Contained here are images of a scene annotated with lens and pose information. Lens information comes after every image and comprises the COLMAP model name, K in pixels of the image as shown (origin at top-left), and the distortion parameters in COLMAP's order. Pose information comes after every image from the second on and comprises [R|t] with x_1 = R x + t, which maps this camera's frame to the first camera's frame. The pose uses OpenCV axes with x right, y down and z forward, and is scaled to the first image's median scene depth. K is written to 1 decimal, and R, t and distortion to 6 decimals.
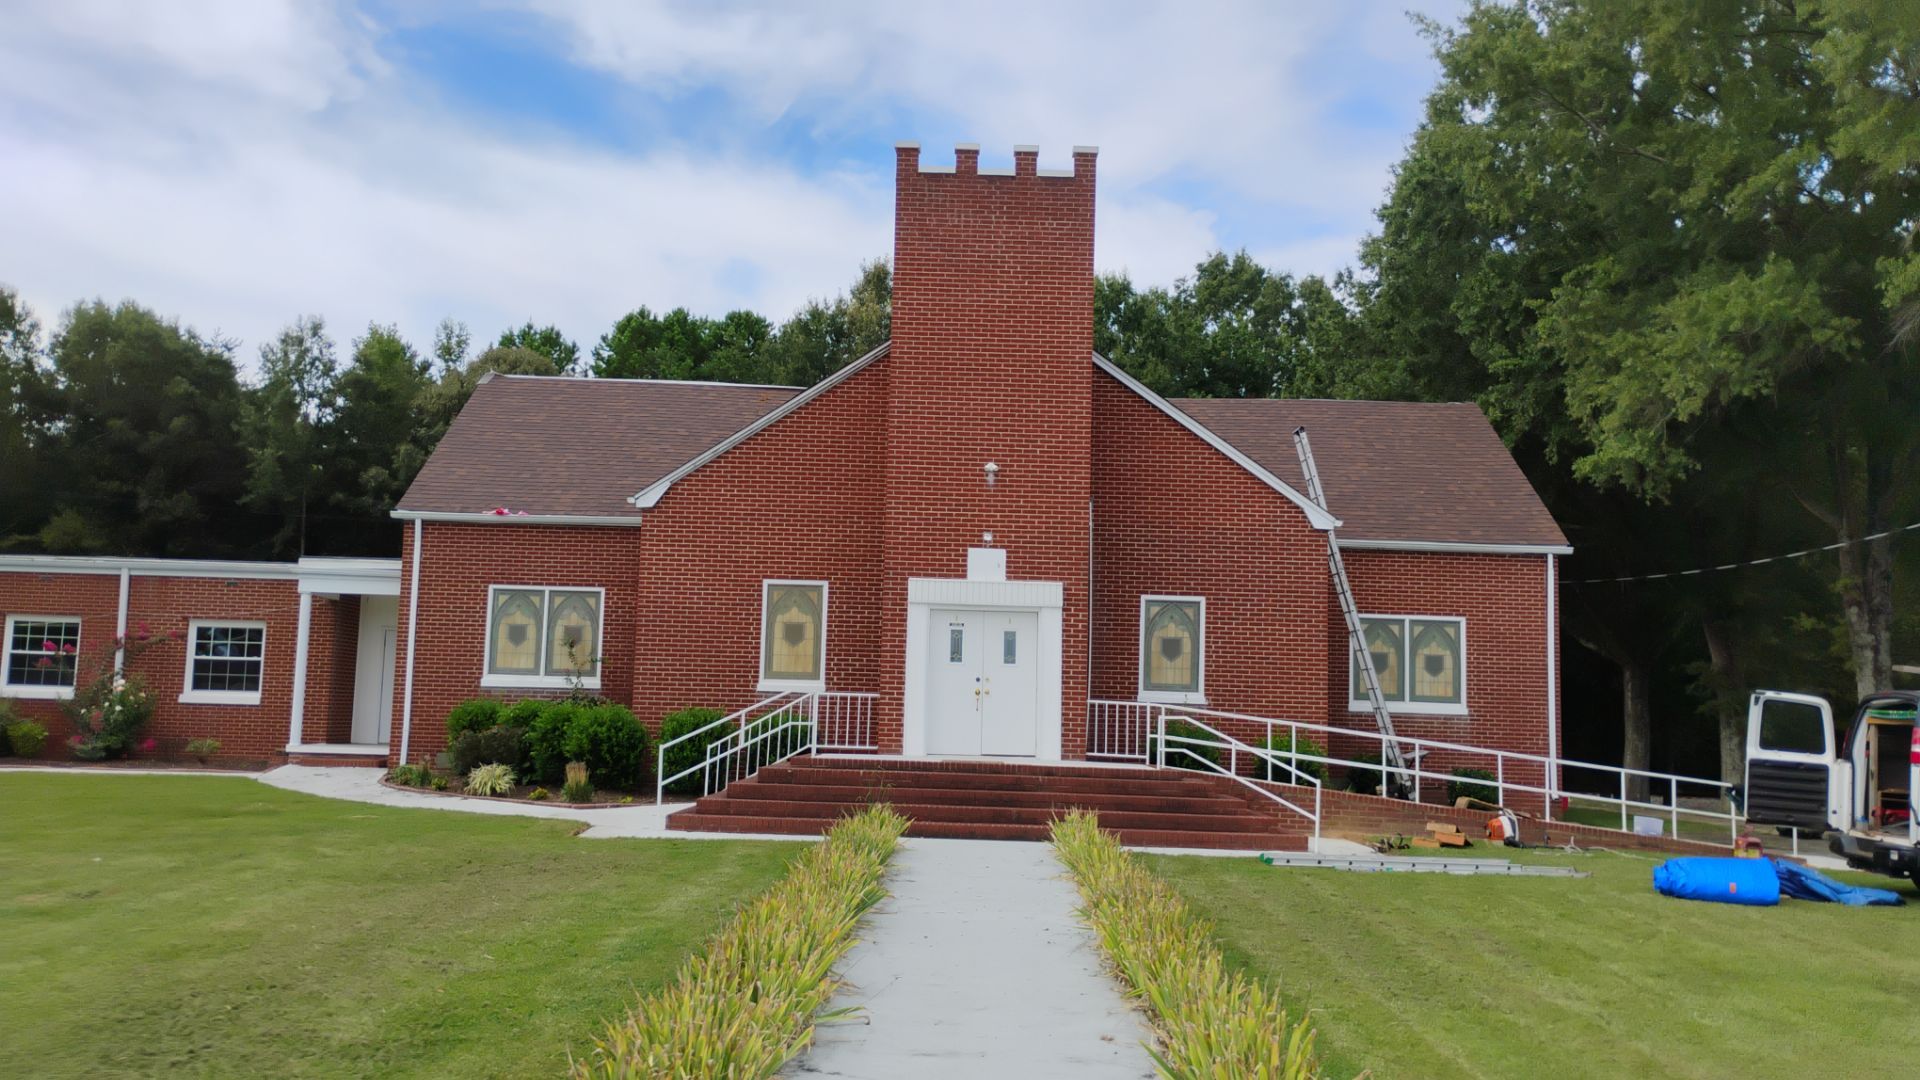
lens RADIAL K [[1594.5, 0, 947.6], [0, 1594.5, 534.6], [0, 0, 1]] dist [0.060101, -0.082456]
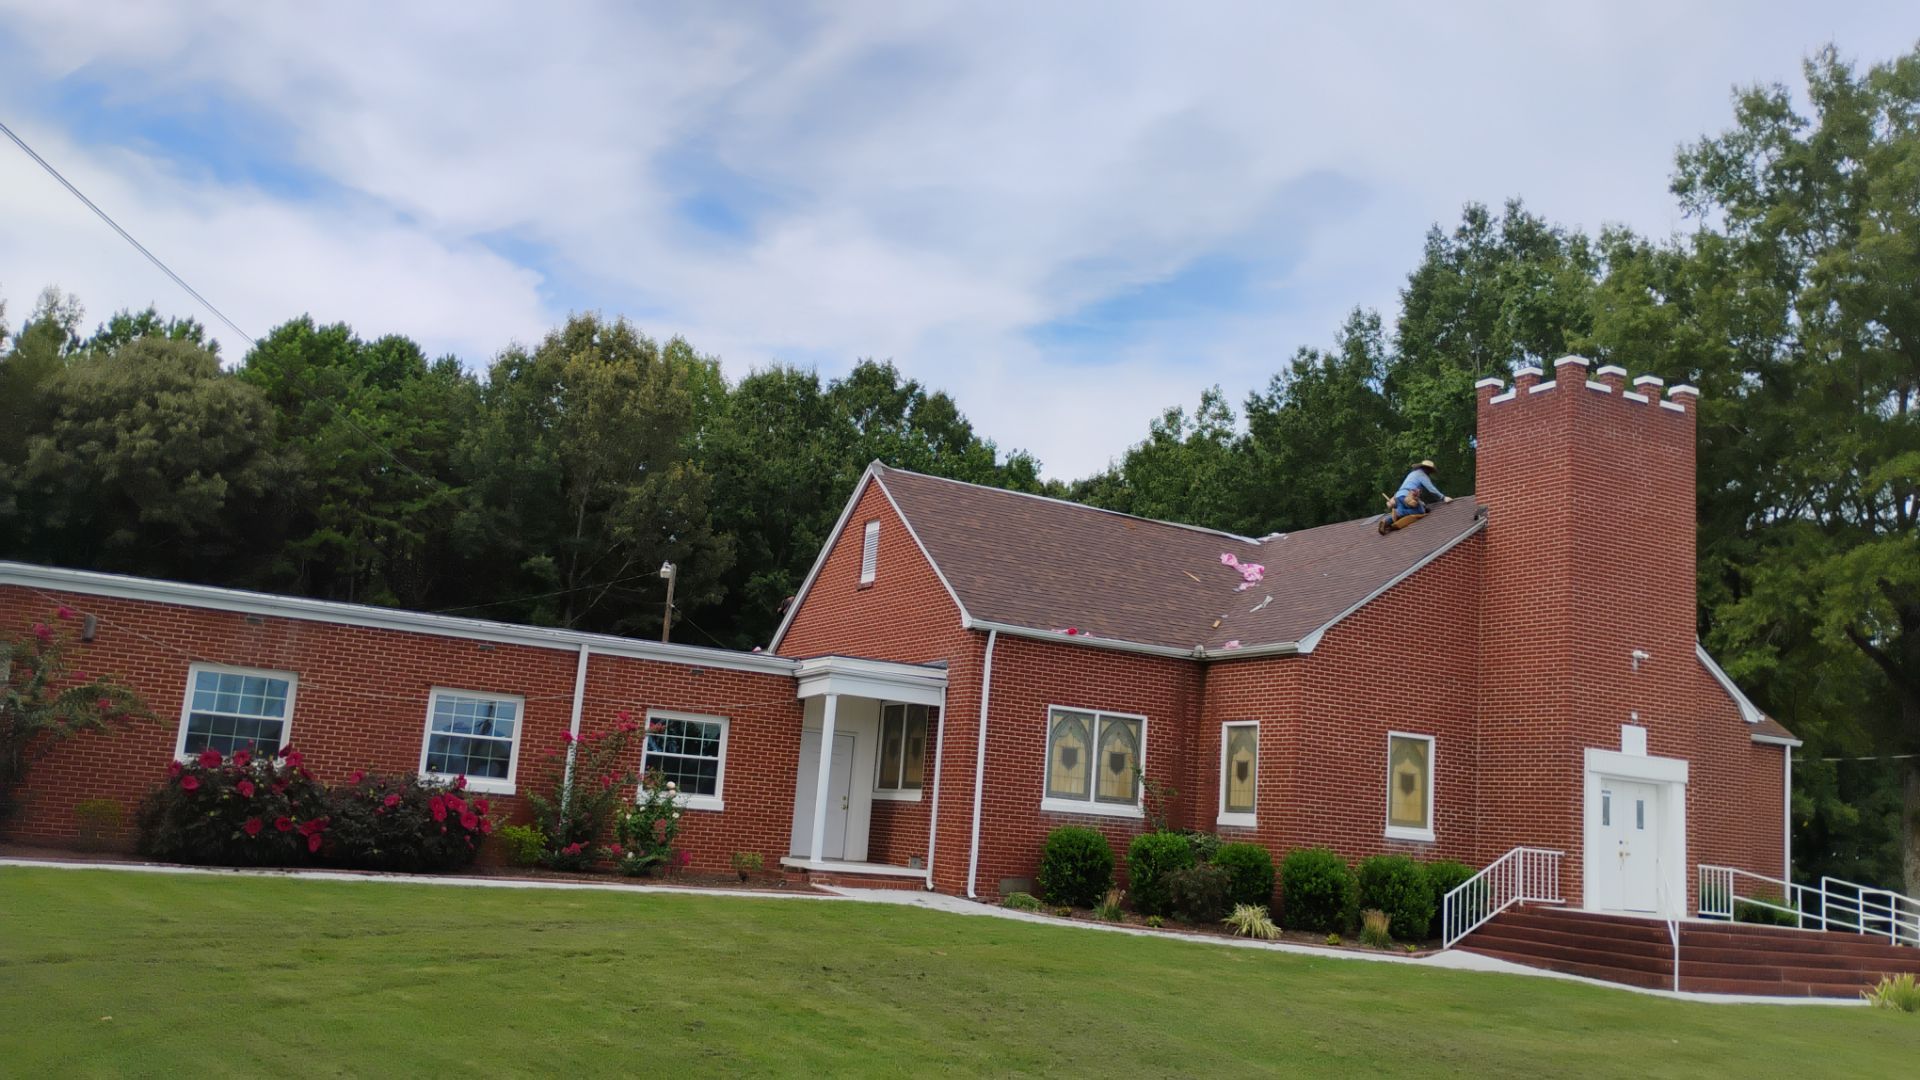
lens RADIAL K [[1594.5, 0, 963.6], [0, 1594.5, 543.5], [0, 0, 1]] dist [0.060101, -0.082456]
pose [[0.891011, 0.119148, 0.438068, -0.770801], [-0.102579, 0.992828, -0.061394, -0.000956], [-0.442241, 0.009766, 0.896843, 0.154364]]
